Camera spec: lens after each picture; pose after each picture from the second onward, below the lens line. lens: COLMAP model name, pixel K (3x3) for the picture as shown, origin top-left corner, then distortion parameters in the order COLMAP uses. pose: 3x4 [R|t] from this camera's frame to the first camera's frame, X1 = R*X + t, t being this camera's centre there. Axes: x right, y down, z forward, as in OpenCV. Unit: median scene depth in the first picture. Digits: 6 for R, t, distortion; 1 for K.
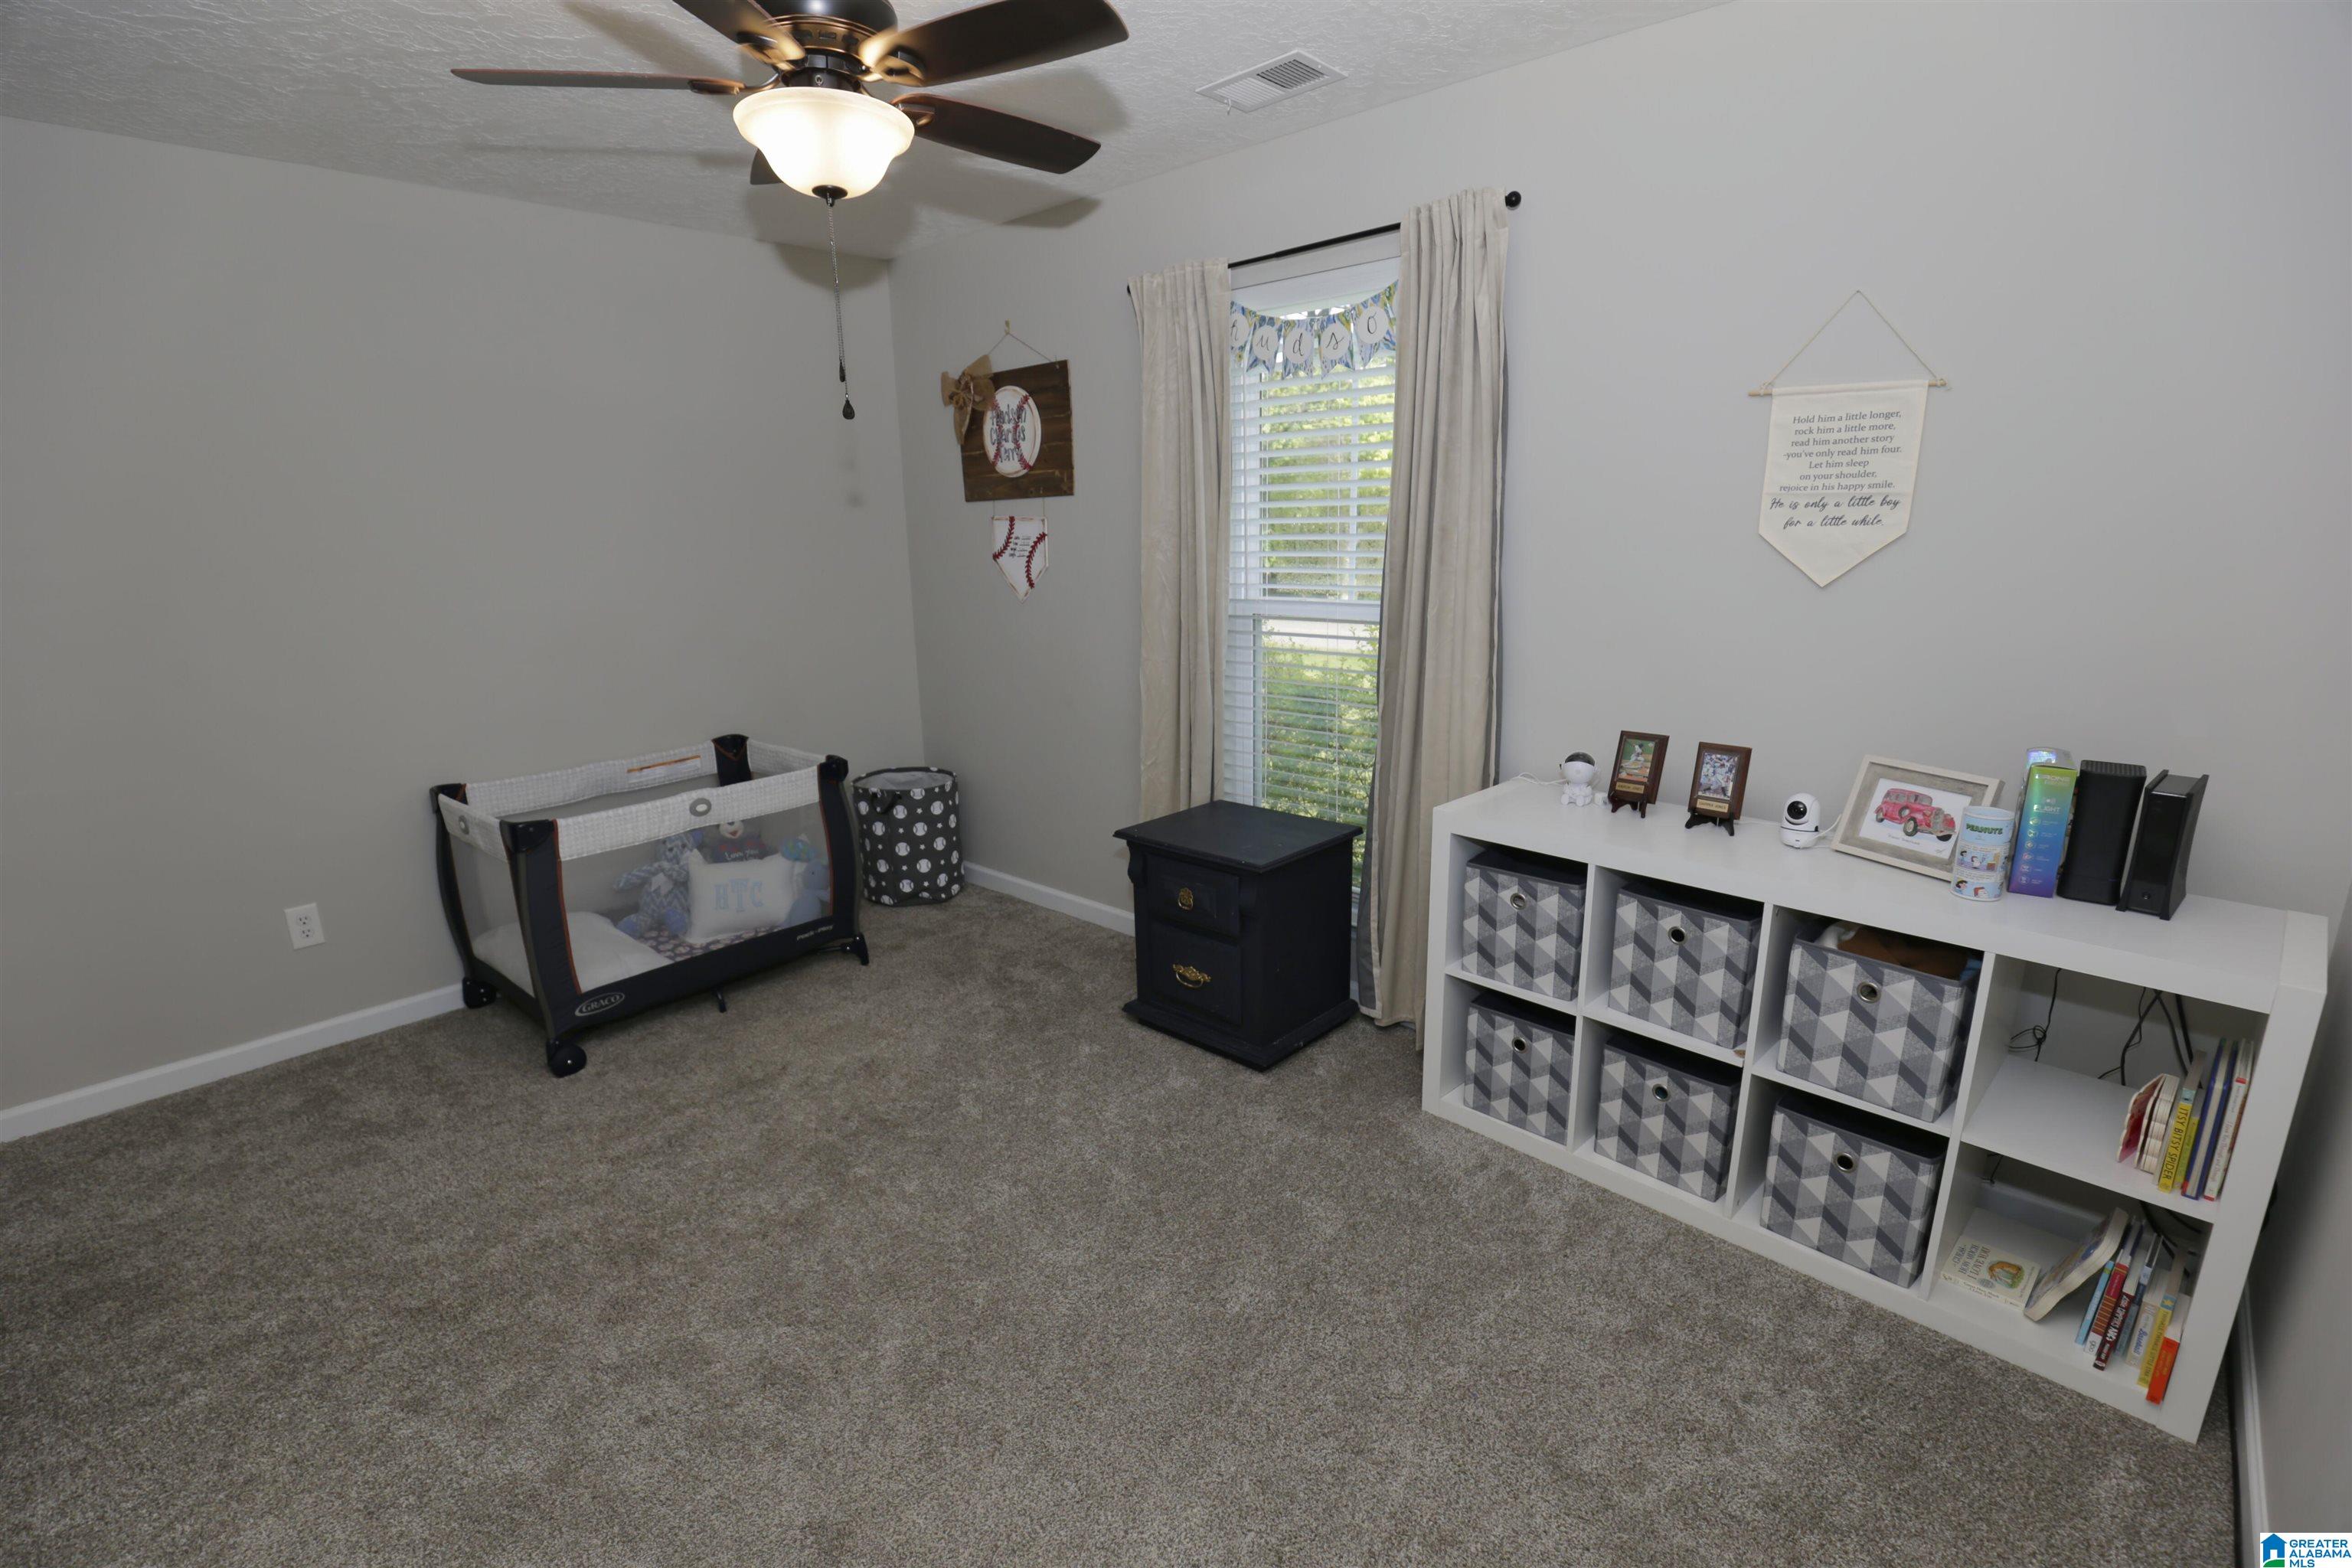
lens RADIAL K [[1097.6, 0, 1198.7], [0, 1097.6, 793.1], [0, 0, 1]] dist [-0.024460, 0.001812]
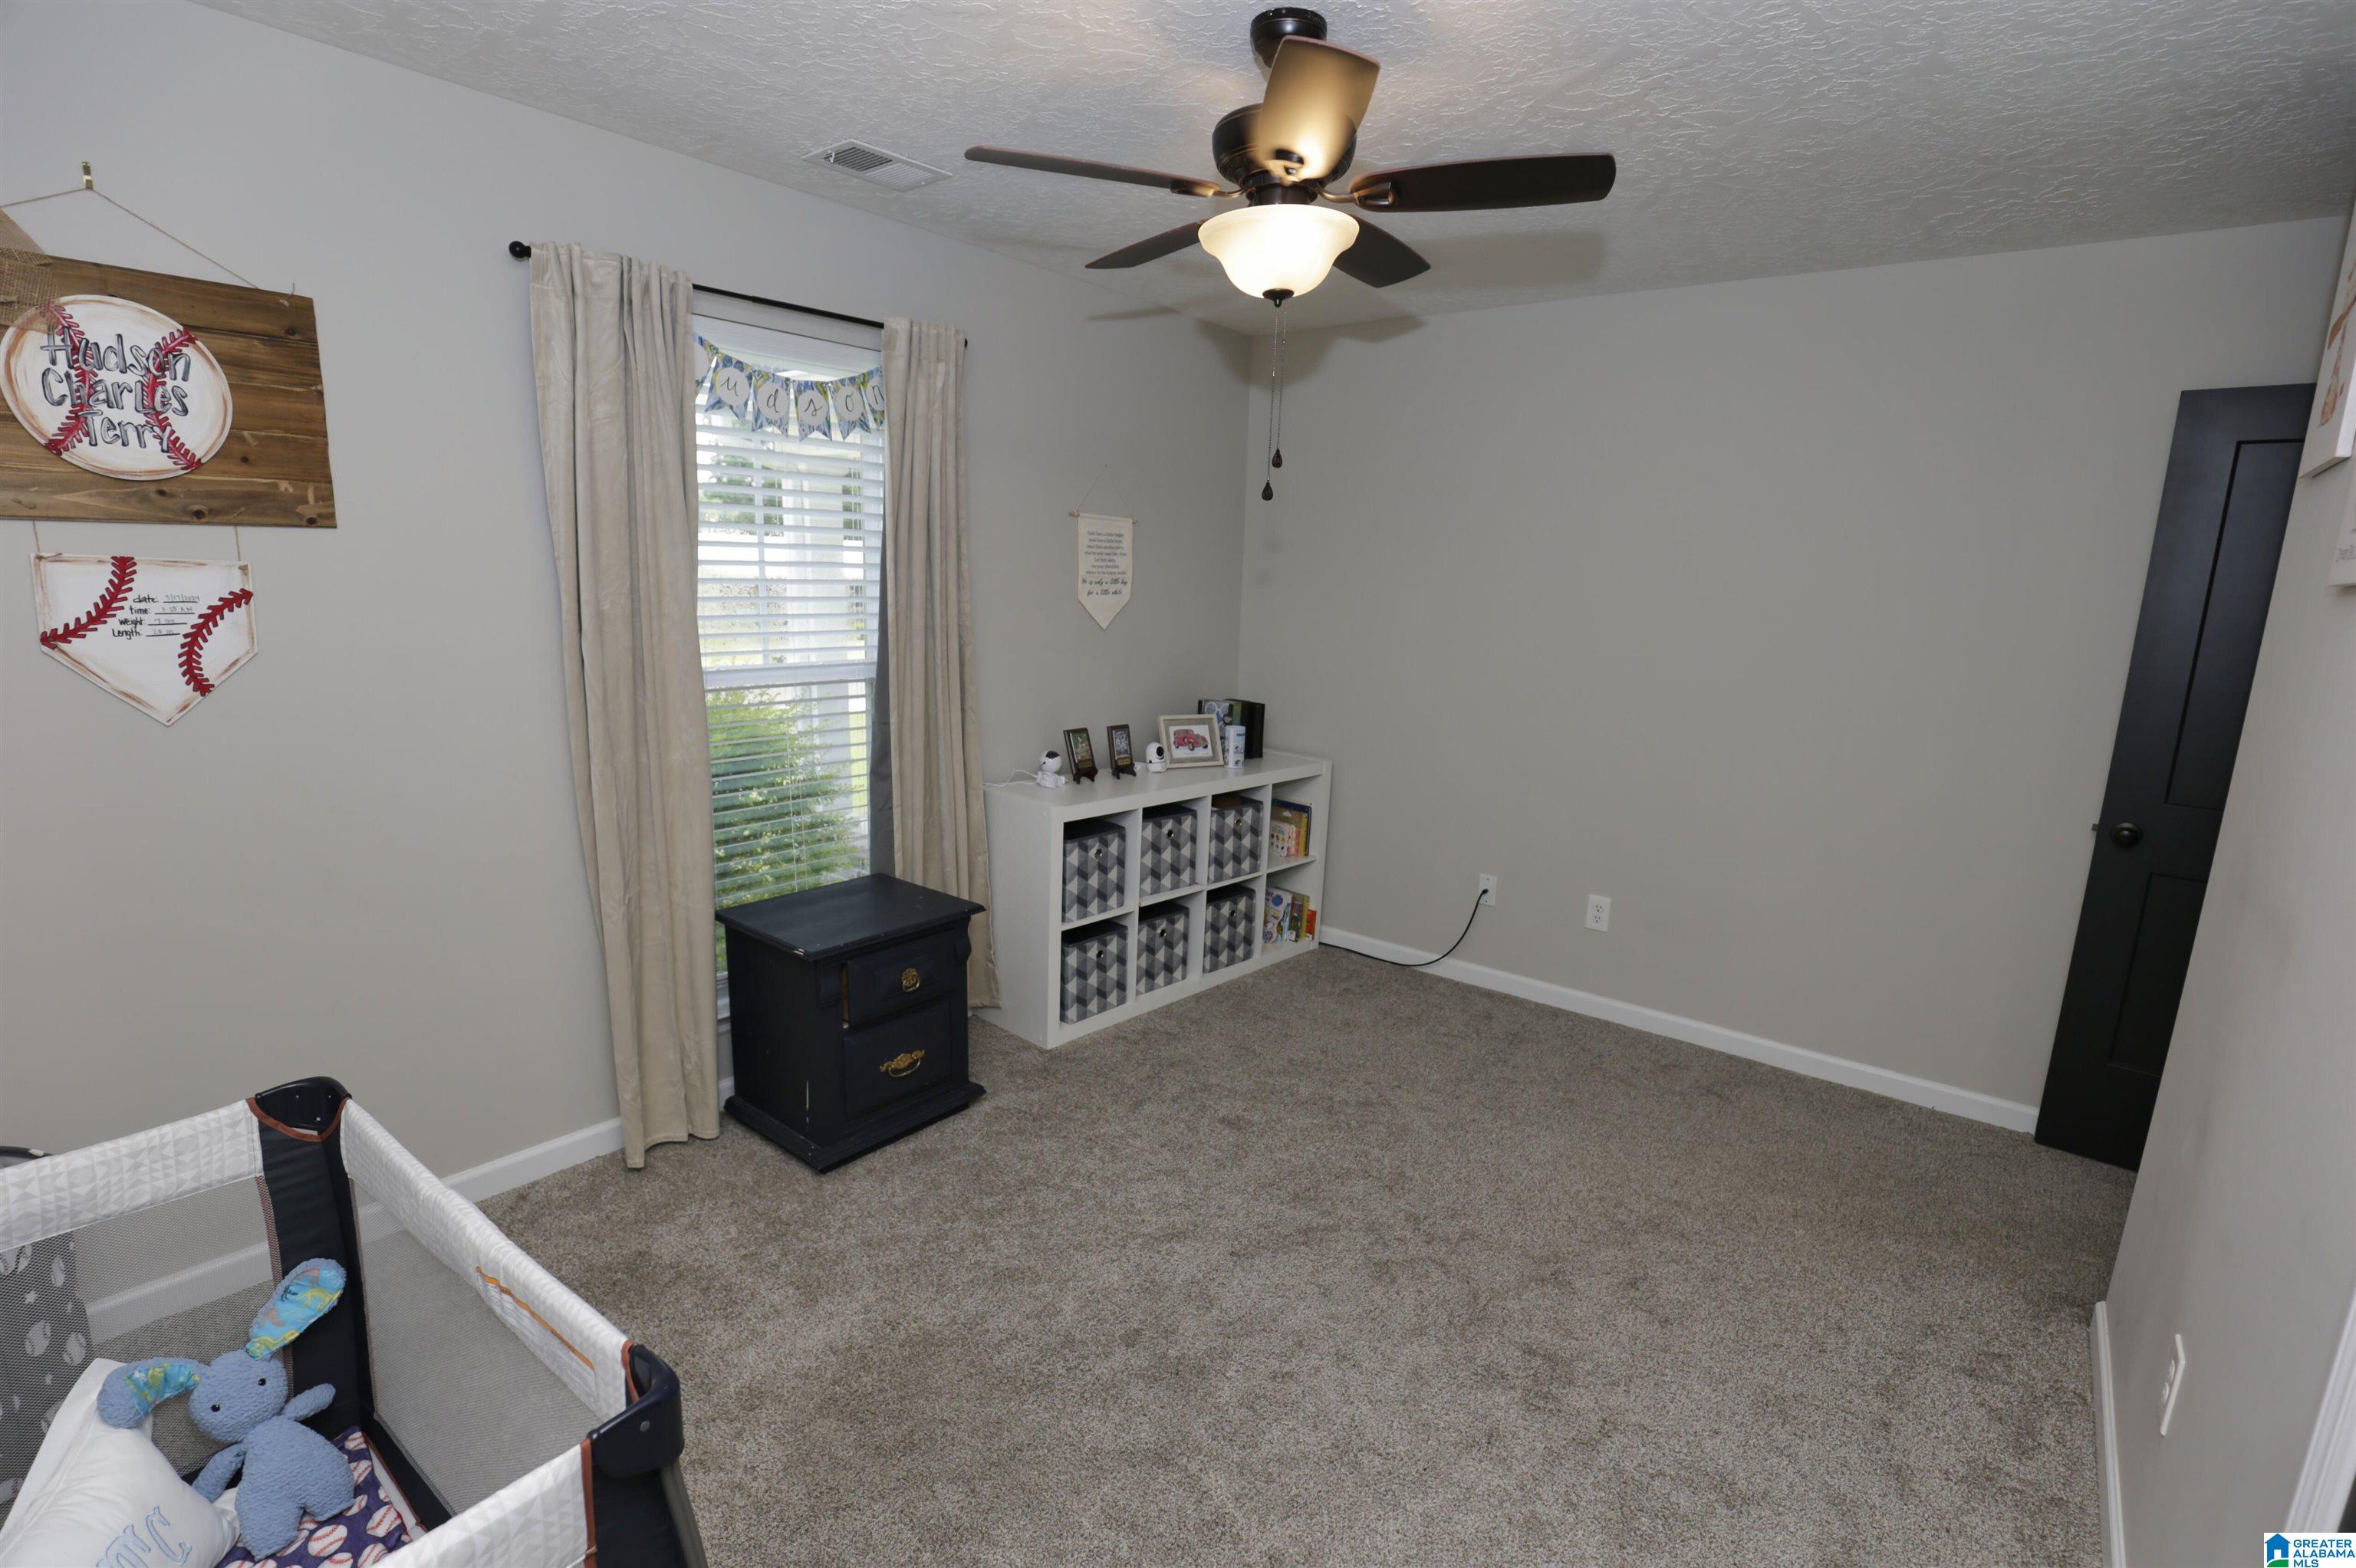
lens RADIAL K [[1112.8, 0, 1159.1], [0, 1112.8, 783.9], [0, 0, 1]] dist [-0.032696, 0.005270]
pose [[-0.059406, -0.169504, 0.983737, -0.956077], [0.209047, 0.961514, 0.178298, -0.196164], [-0.976099, 0.216240, -0.021686, 0.788807]]
